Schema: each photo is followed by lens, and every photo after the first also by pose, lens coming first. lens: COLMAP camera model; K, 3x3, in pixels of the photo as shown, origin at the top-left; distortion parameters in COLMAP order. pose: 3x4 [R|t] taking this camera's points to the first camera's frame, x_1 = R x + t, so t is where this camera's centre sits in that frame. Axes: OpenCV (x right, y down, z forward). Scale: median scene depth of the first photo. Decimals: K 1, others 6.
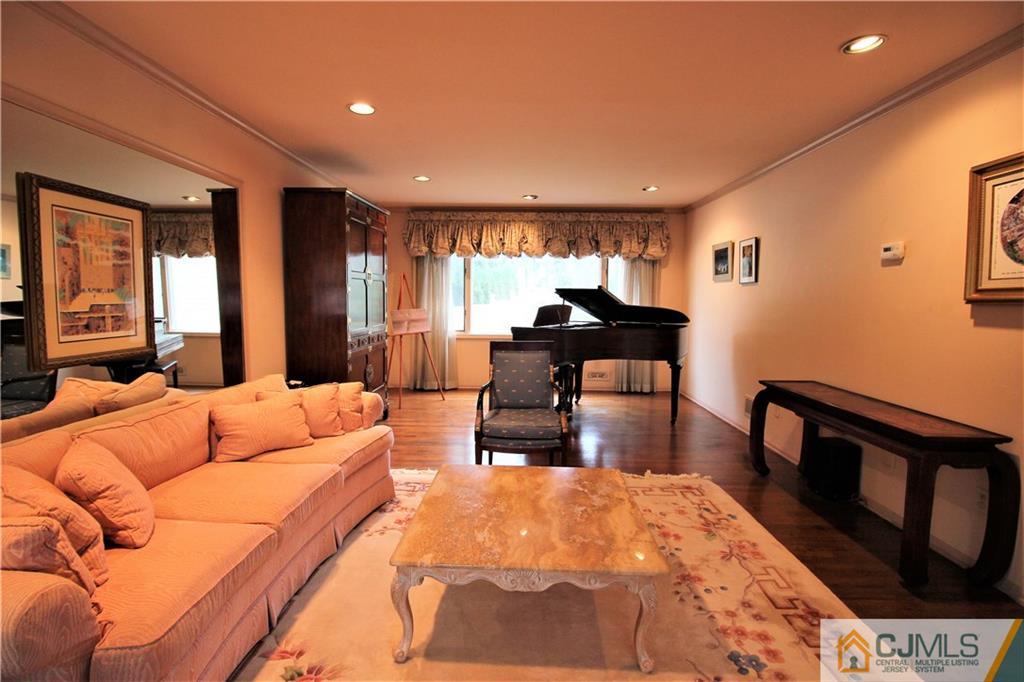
lens RADIAL K [[473.9, 0, 511.8], [0, 473.9, 332.6], [0, 0, 1]] dist [0.002854, -0.013441]
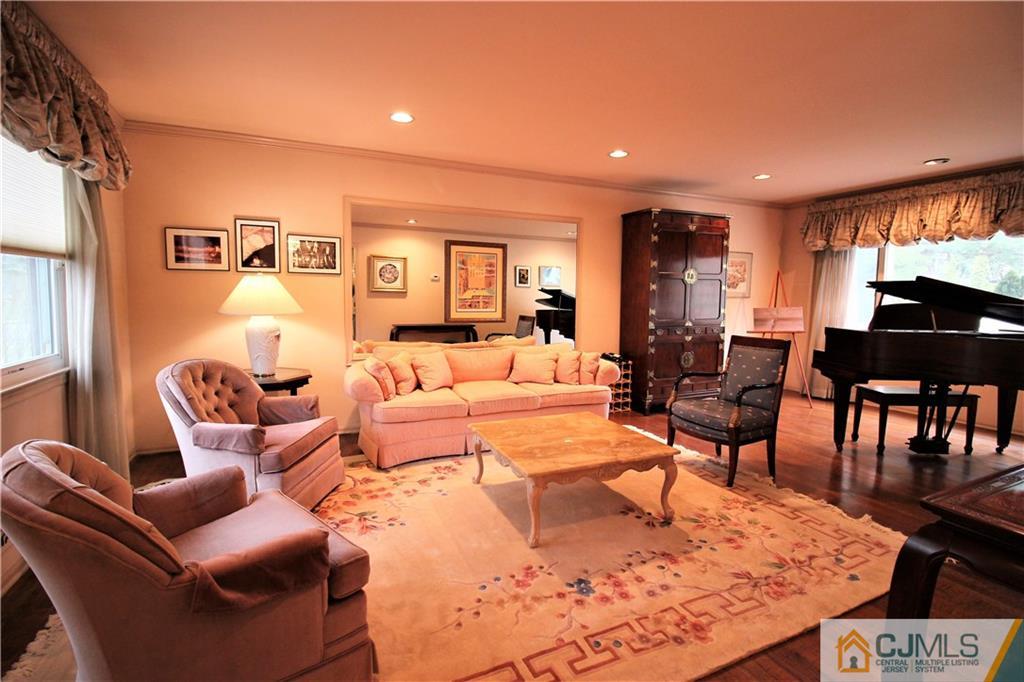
lens RADIAL K [[473.9, 0, 511.8], [0, 473.9, 332.6], [0, 0, 1]] dist [0.002854, -0.013441]
pose [[0.435072, 0.066369, -0.897946, 0.704848], [-0.072686, 0.996614, 0.038443, 0.008260], [0.897457, 0.048543, 0.438423, 0.132476]]
